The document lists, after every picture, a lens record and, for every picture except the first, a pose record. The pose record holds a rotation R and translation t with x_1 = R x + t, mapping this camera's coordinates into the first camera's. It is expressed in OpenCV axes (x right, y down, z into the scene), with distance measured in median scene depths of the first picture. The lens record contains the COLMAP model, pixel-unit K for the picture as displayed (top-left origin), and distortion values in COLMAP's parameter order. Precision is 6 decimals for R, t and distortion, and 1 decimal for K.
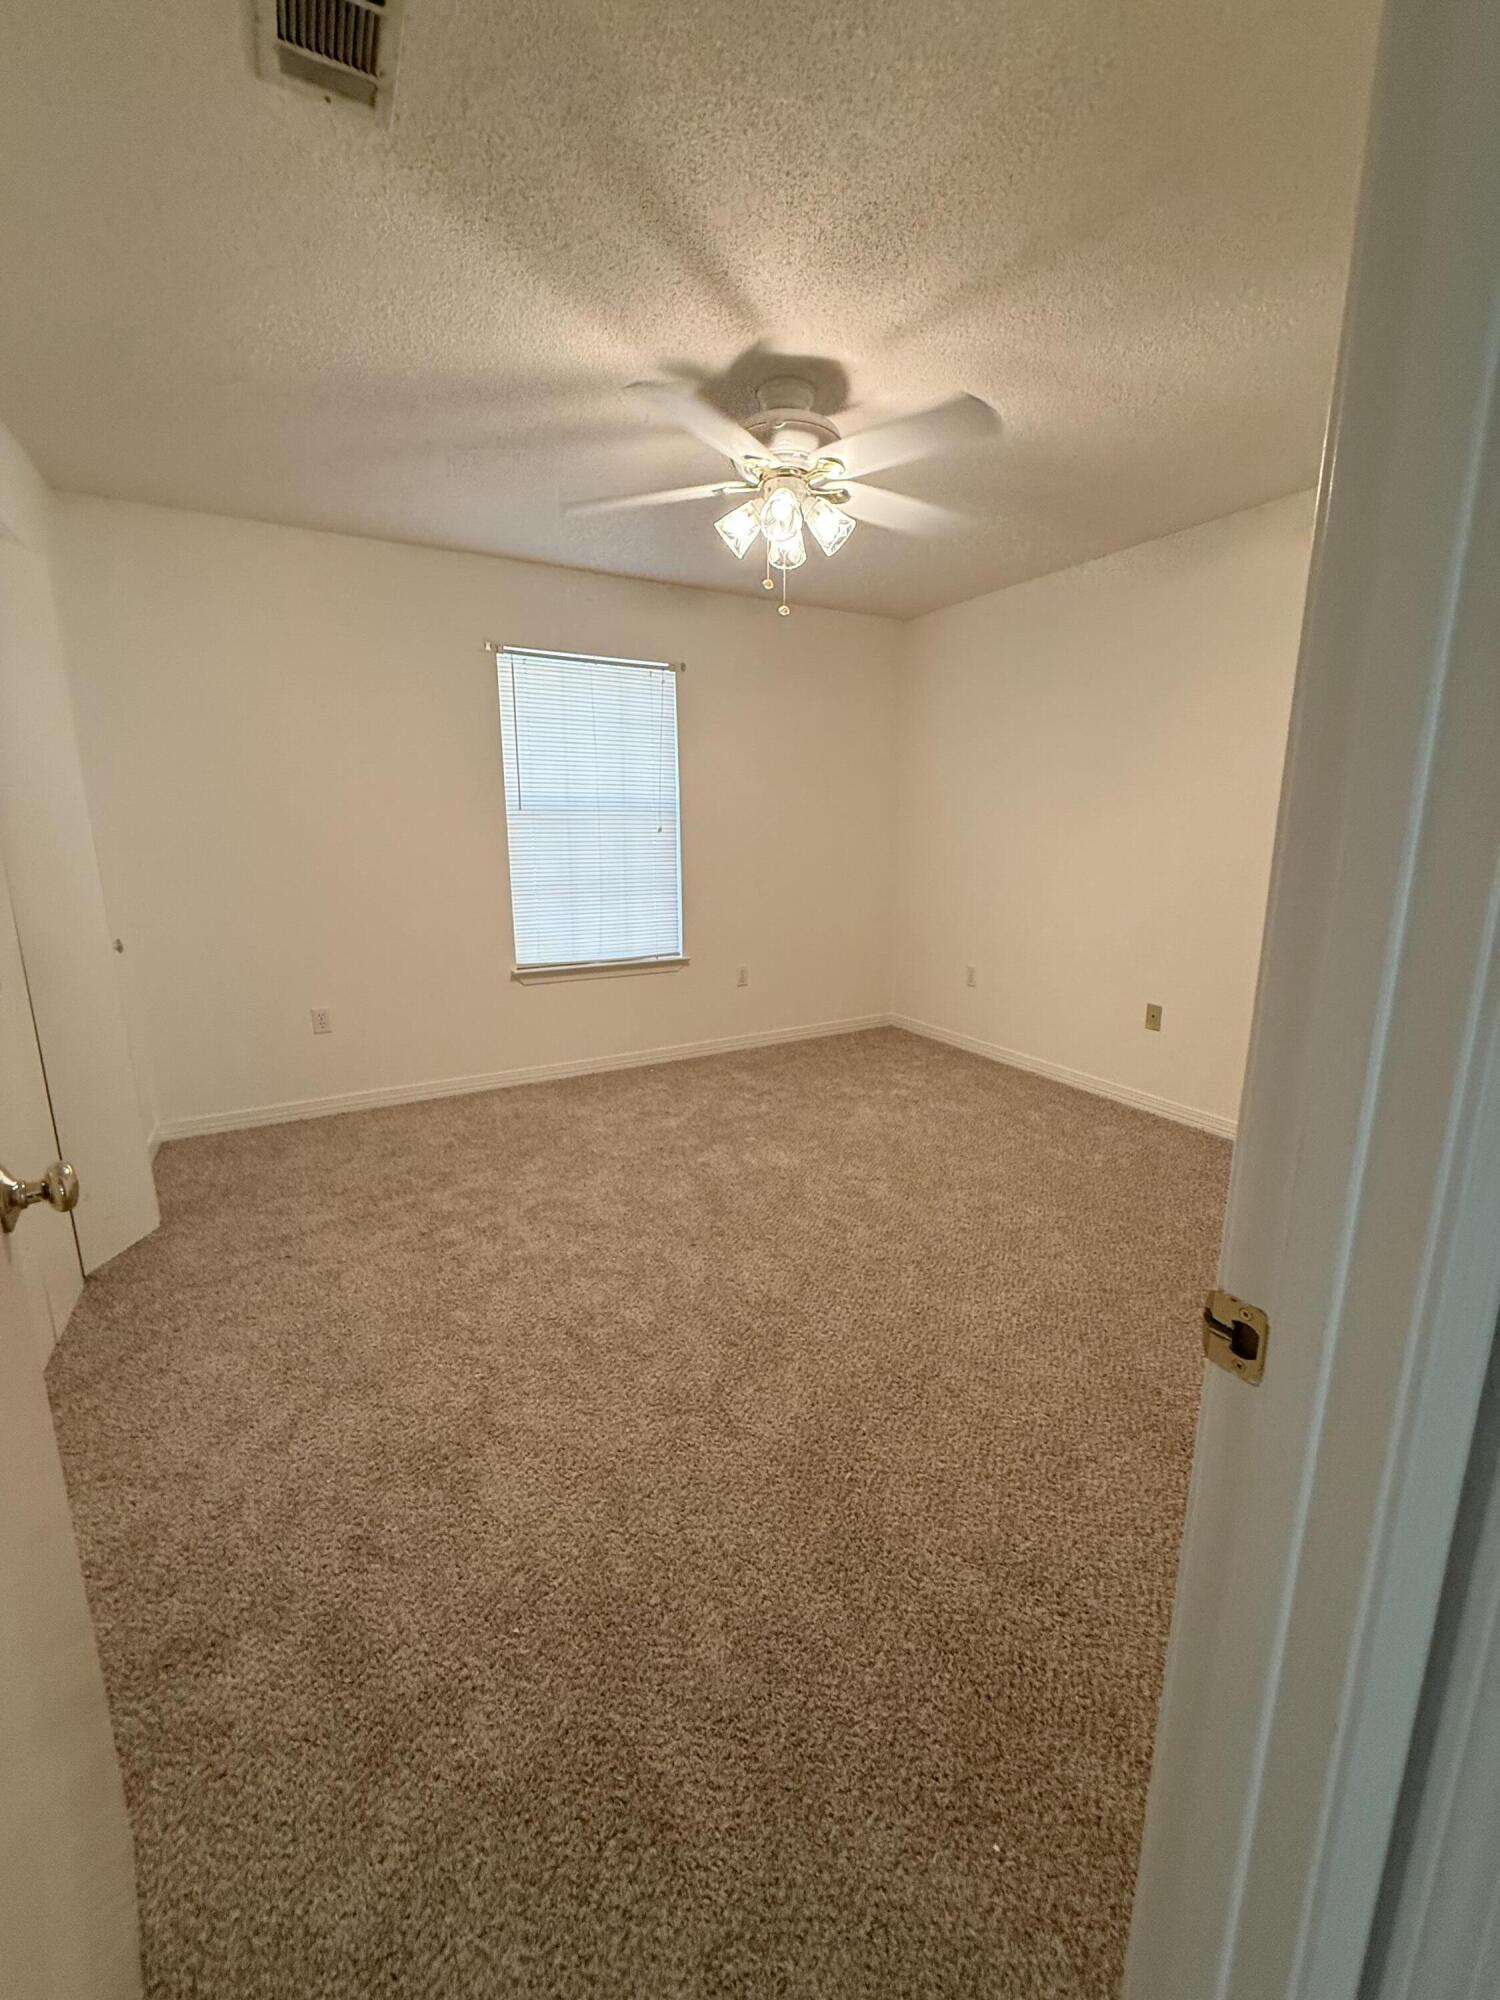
lens RADIAL K [[798.5, 0, 752.6], [0, 798.5, 990.9], [0, 0, 1]] dist [0.001744, 0.000488]
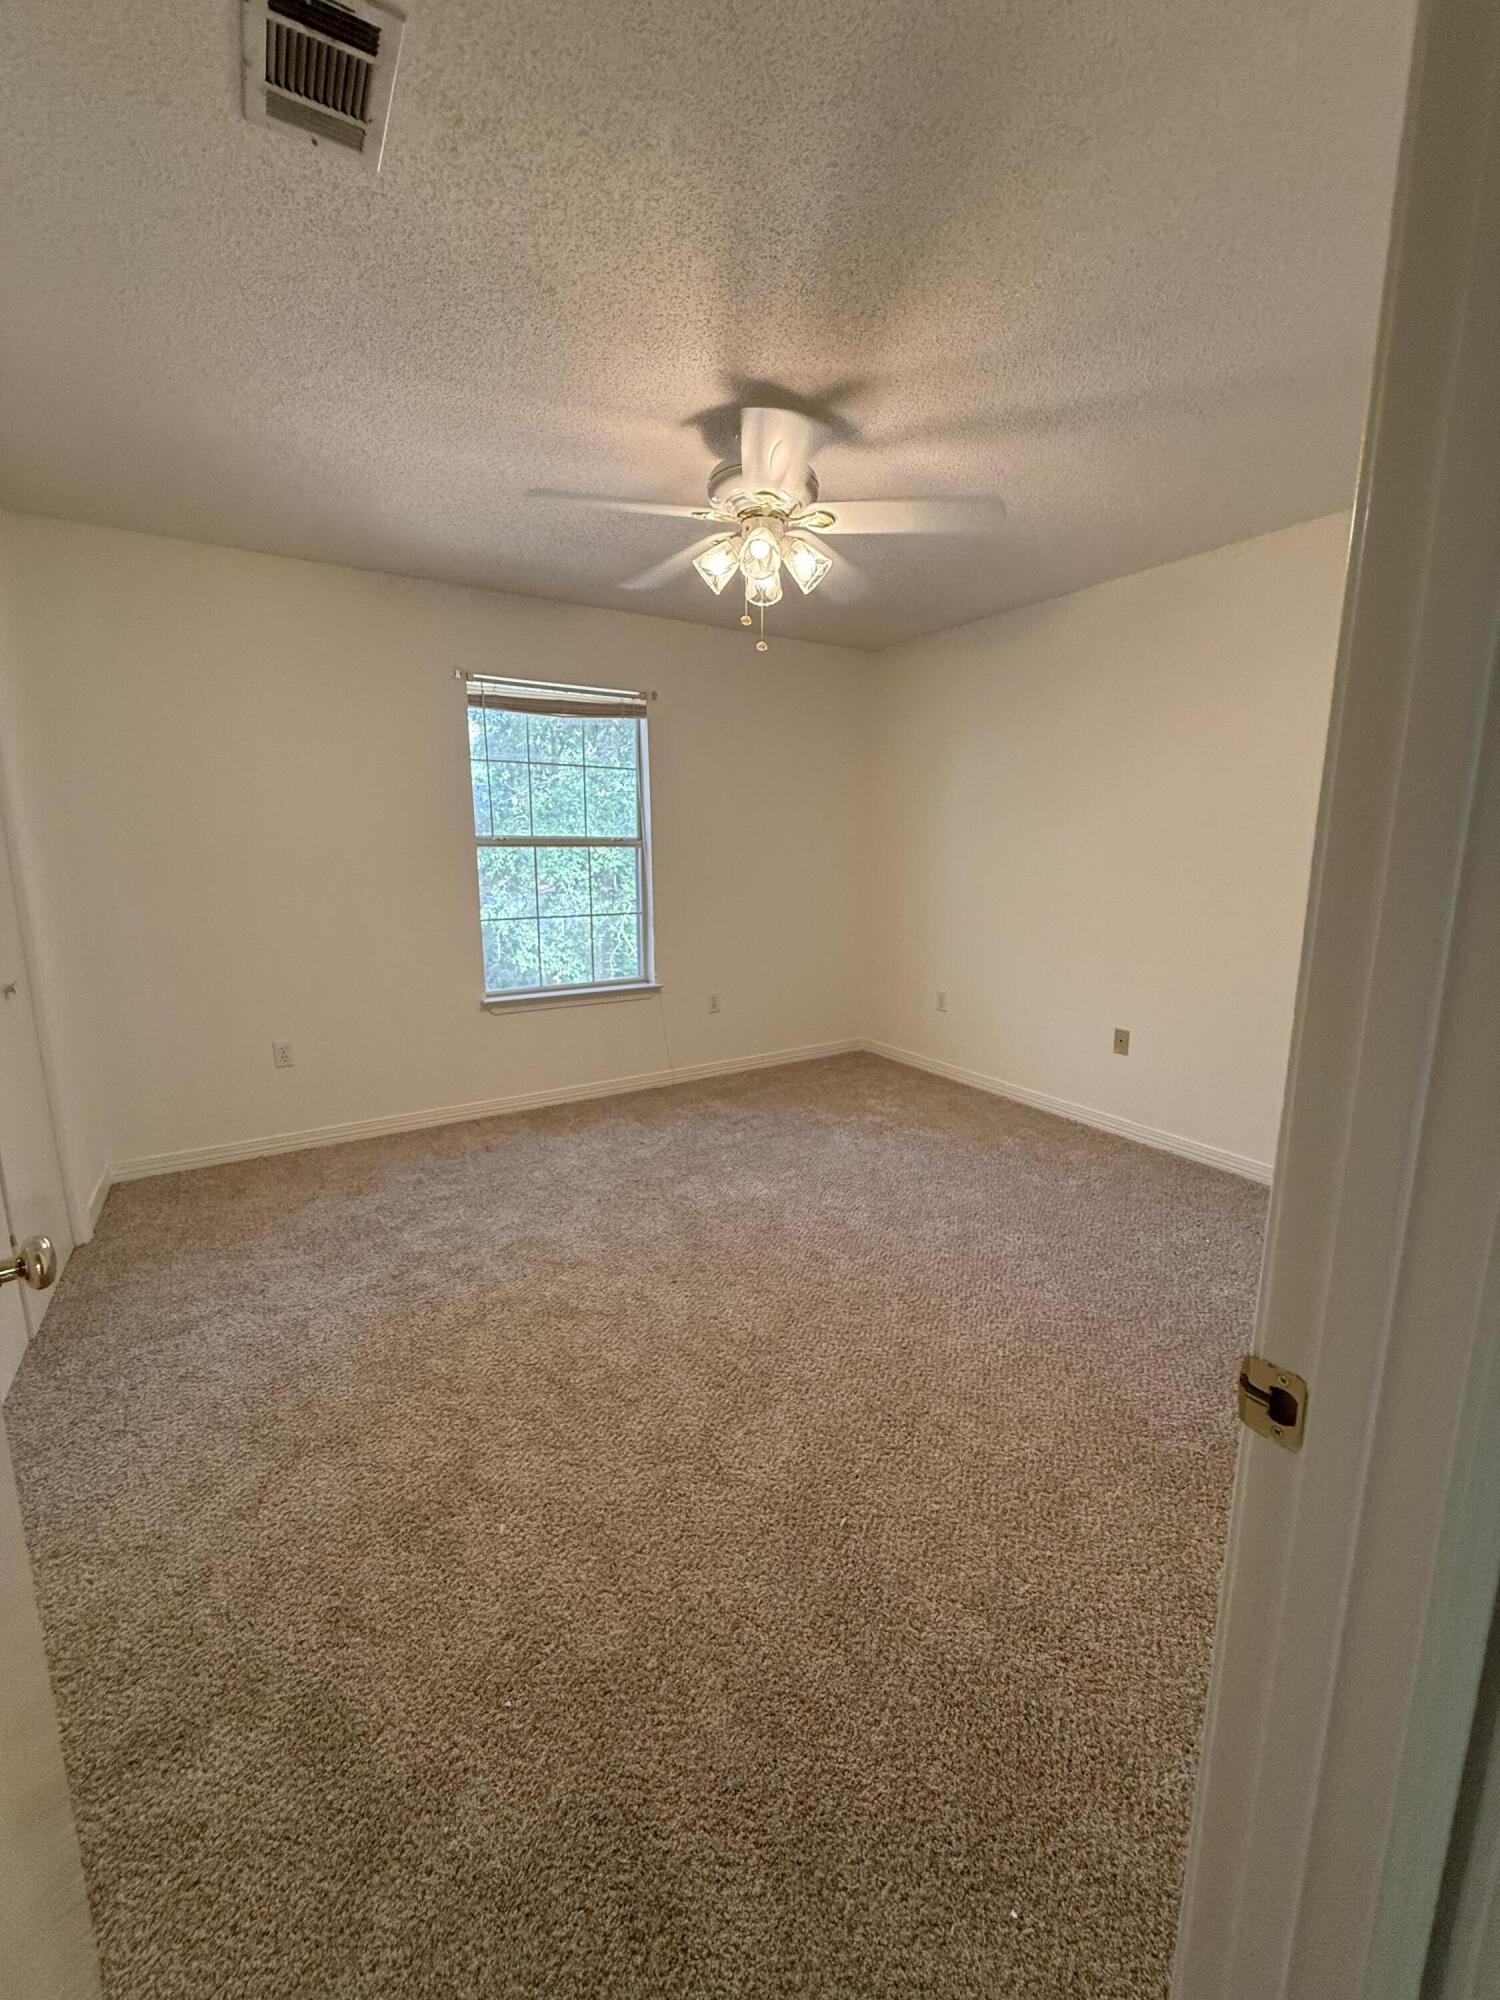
lens RADIAL K [[798.5, 0, 753.7], [0, 798.5, 991.3], [0, 0, 1]] dist [0.001744, 0.000488]
pose [[0.998851, -0.007163, 0.047385, -0.032981], [0.008340, 0.999660, -0.024688, -0.023285], [-0.047192, 0.025055, 0.998572, 0.005209]]
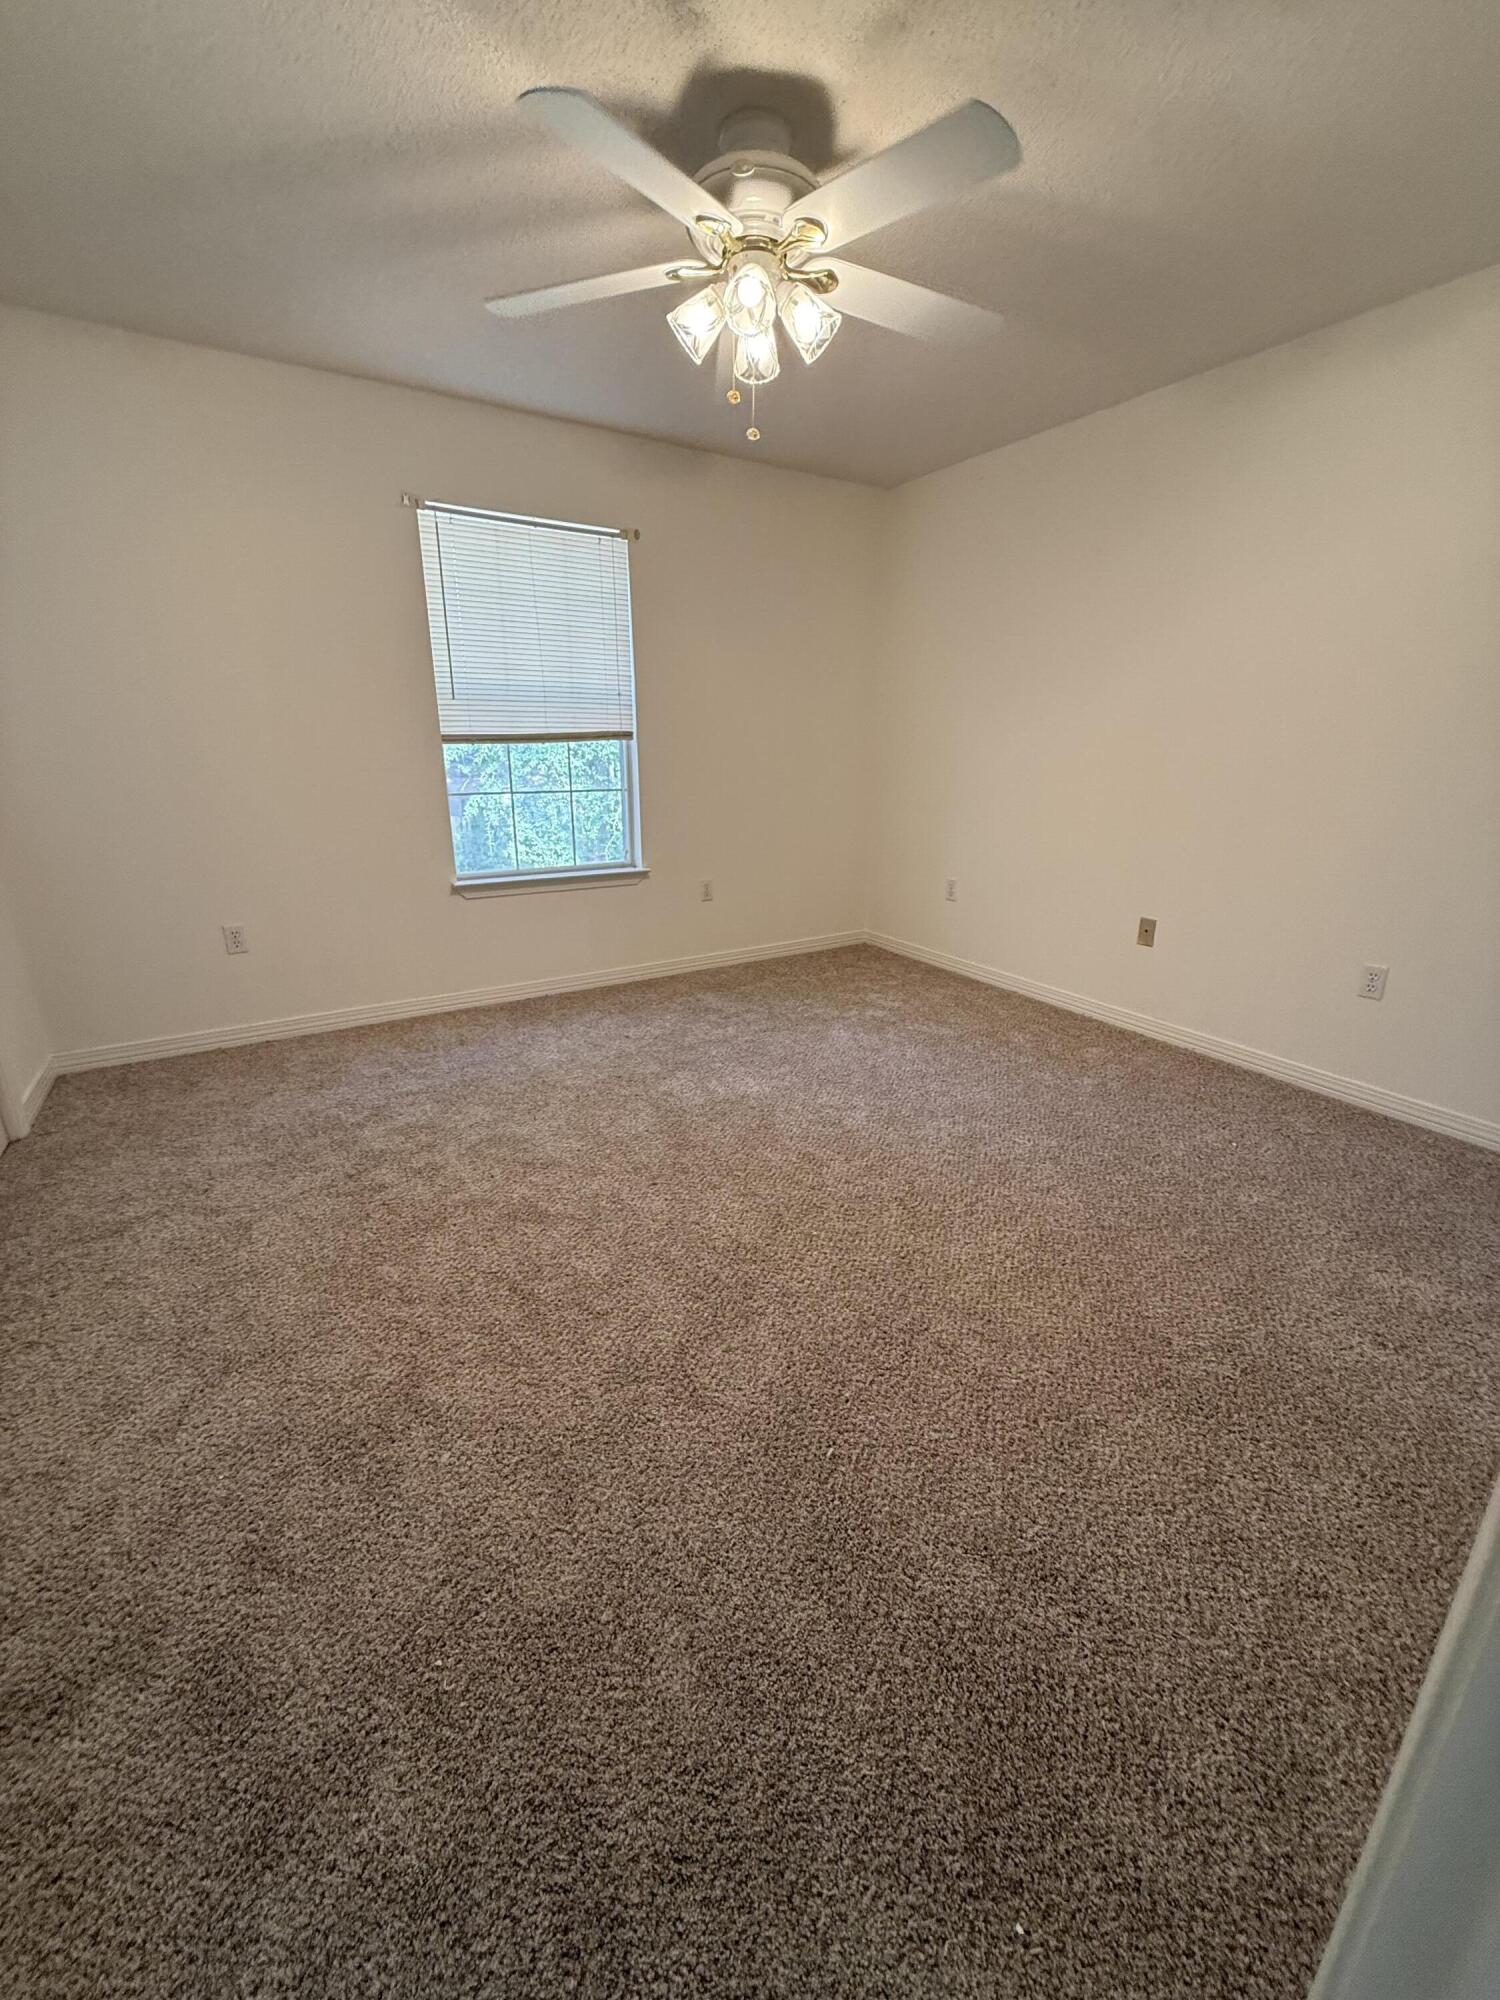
lens RADIAL K [[798.5, 0, 753.8], [0, 798.5, 994.2], [0, 0, 1]] dist [0.001744, 0.000488]
pose [[0.999028, -0.006488, 0.043597, 0.000658], [0.001925, 0.994585, 0.103904, 0.016208], [-0.044035, -0.103719, 0.993631, 0.185295]]
